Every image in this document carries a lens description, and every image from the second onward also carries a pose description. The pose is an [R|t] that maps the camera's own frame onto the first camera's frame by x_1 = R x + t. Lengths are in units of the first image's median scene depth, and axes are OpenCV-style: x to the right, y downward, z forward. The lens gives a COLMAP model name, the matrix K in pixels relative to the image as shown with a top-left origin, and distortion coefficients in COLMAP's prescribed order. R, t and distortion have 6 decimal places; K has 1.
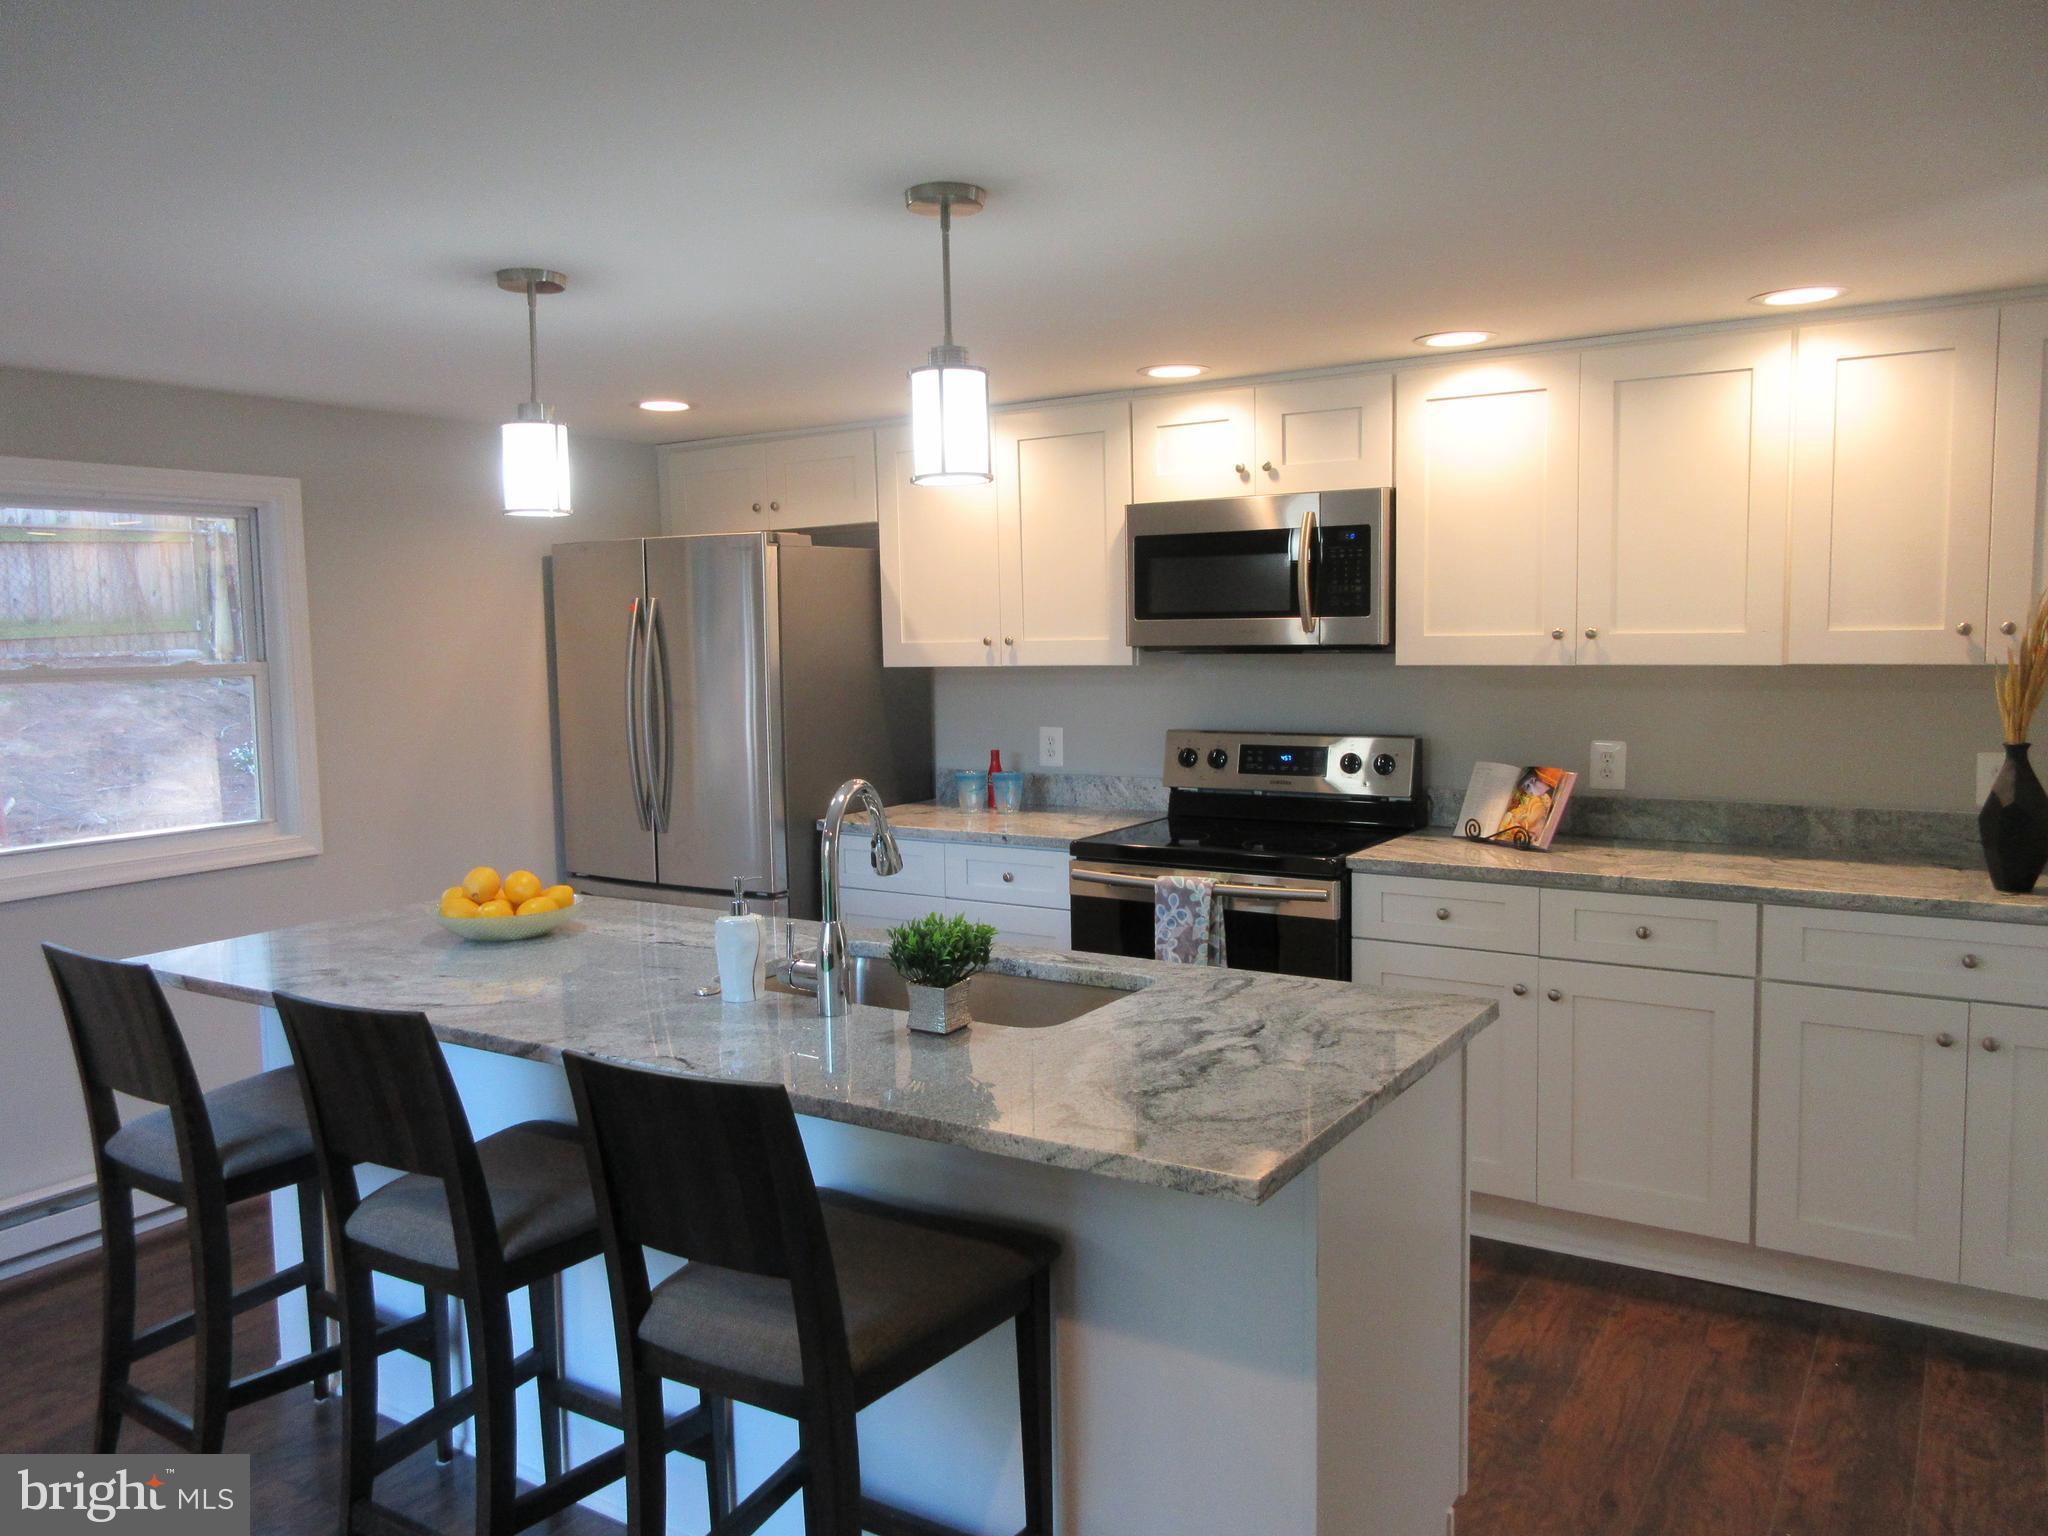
lens RADIAL K [[1532.1, 0, 1031.8], [0, 1532.1, 767.7], [0, 0, 1]] dist [0.000054, -0.005949]
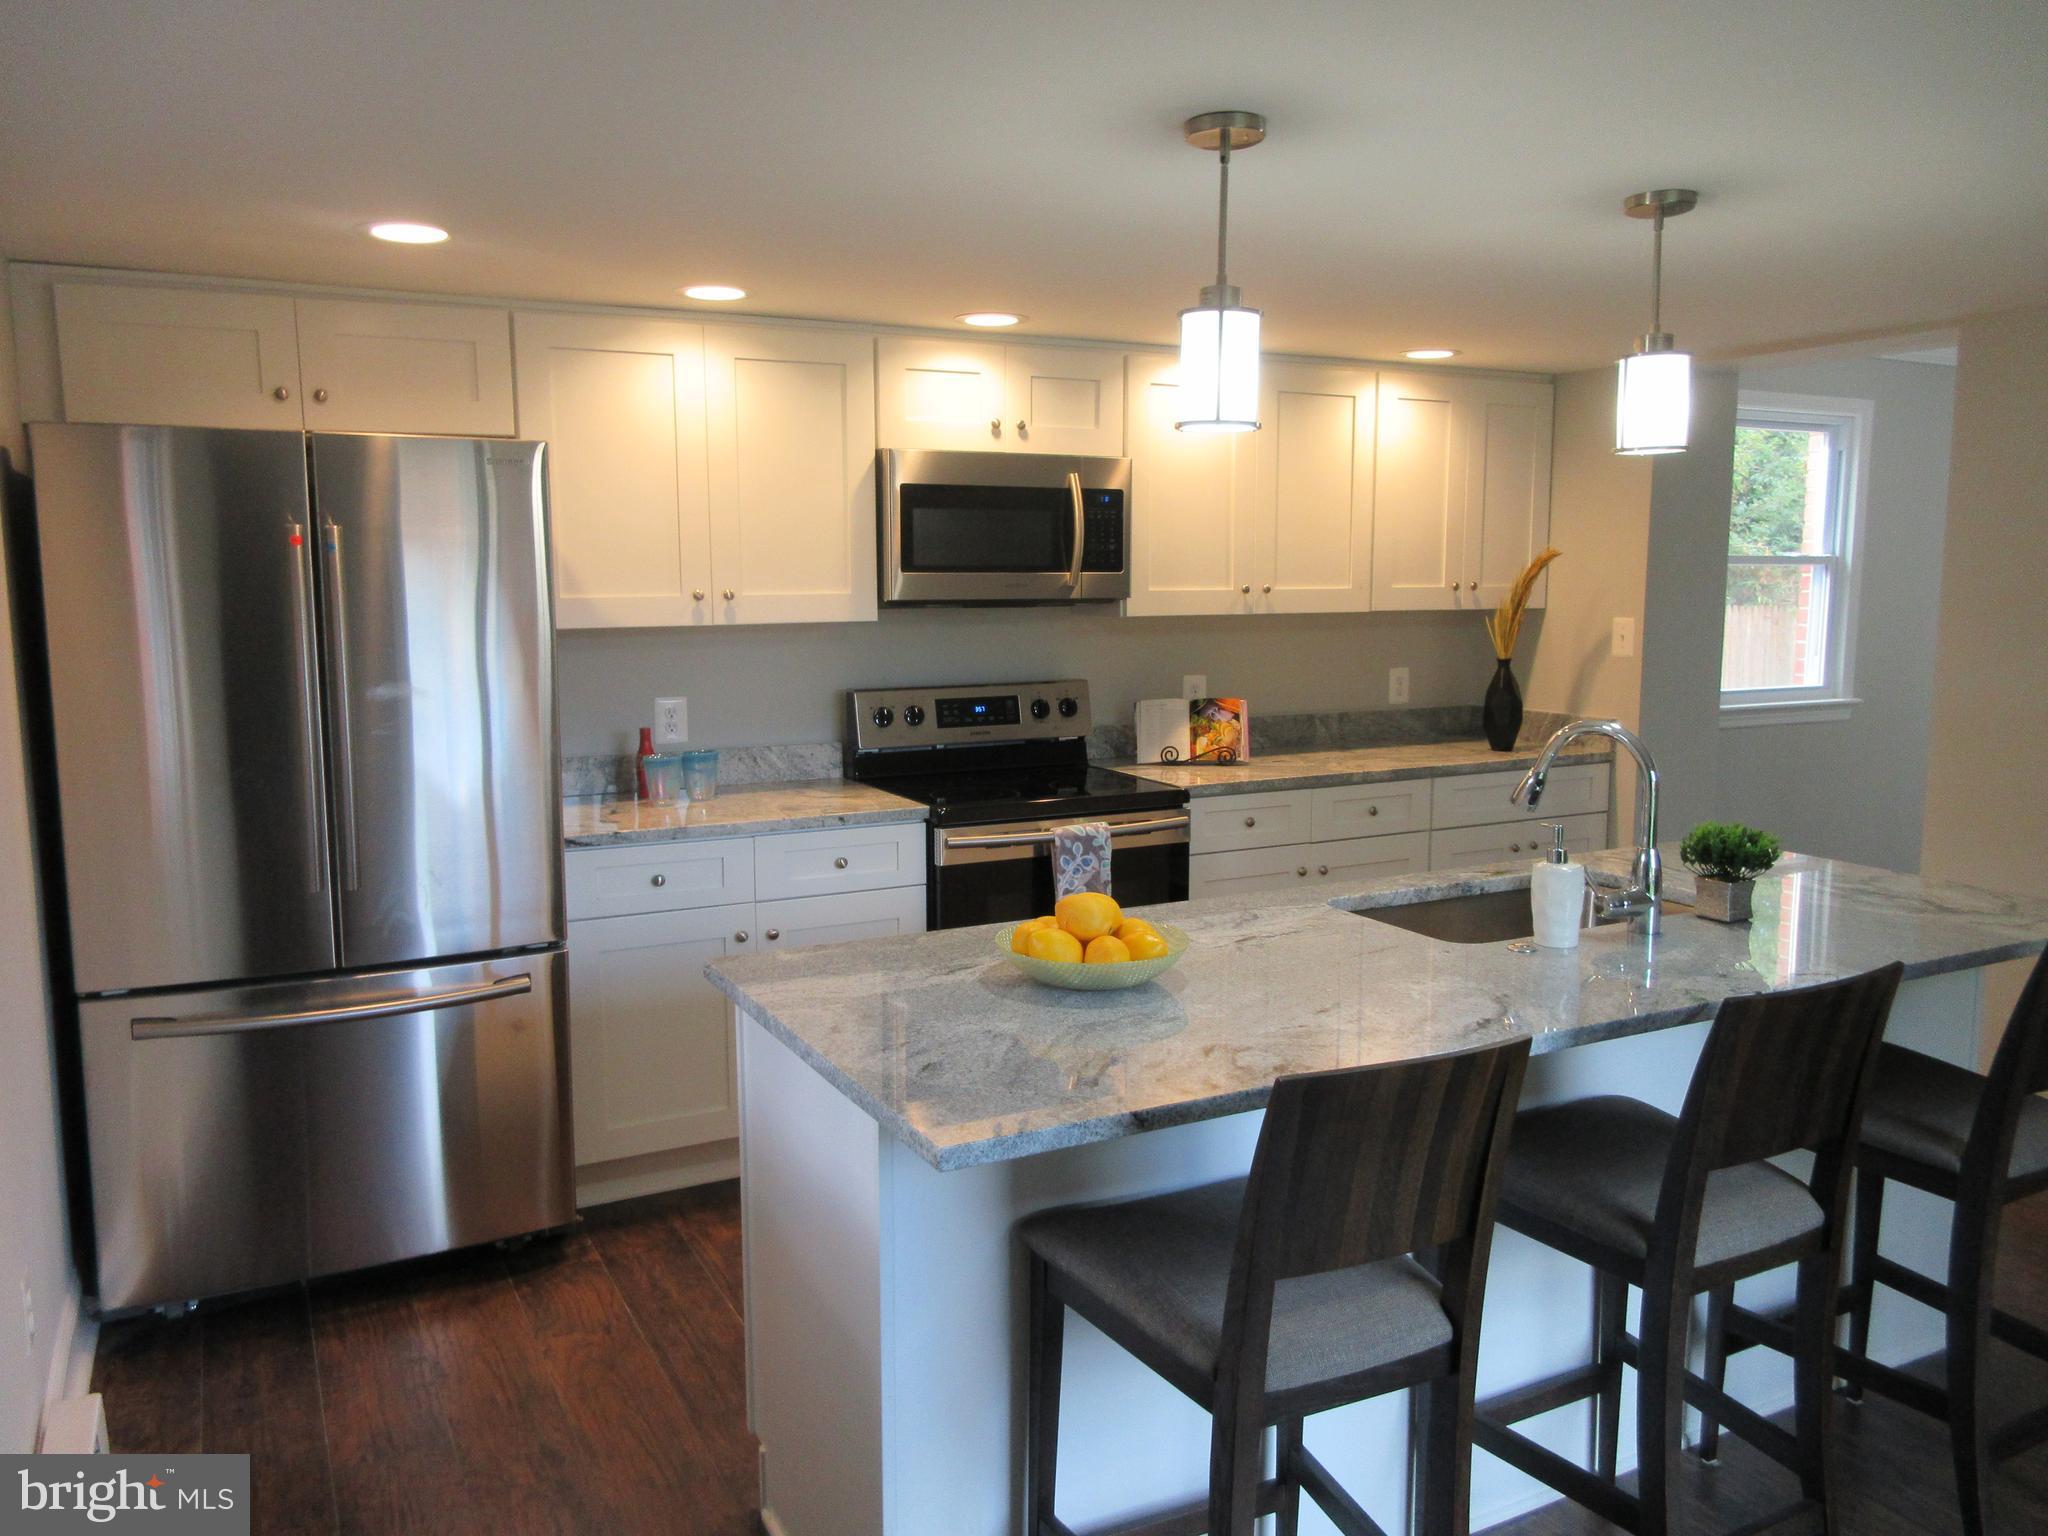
lens RADIAL K [[1532.1, 0, 1031.8], [0, 1532.1, 767.7], [0, 0, 1]] dist [0.000054, -0.005949]
pose [[0.487800, -0.096728, 0.867580, -0.800244], [0.073284, 0.994871, 0.069716, -0.040751], [-0.869874, 0.029572, 0.492387, 0.518743]]
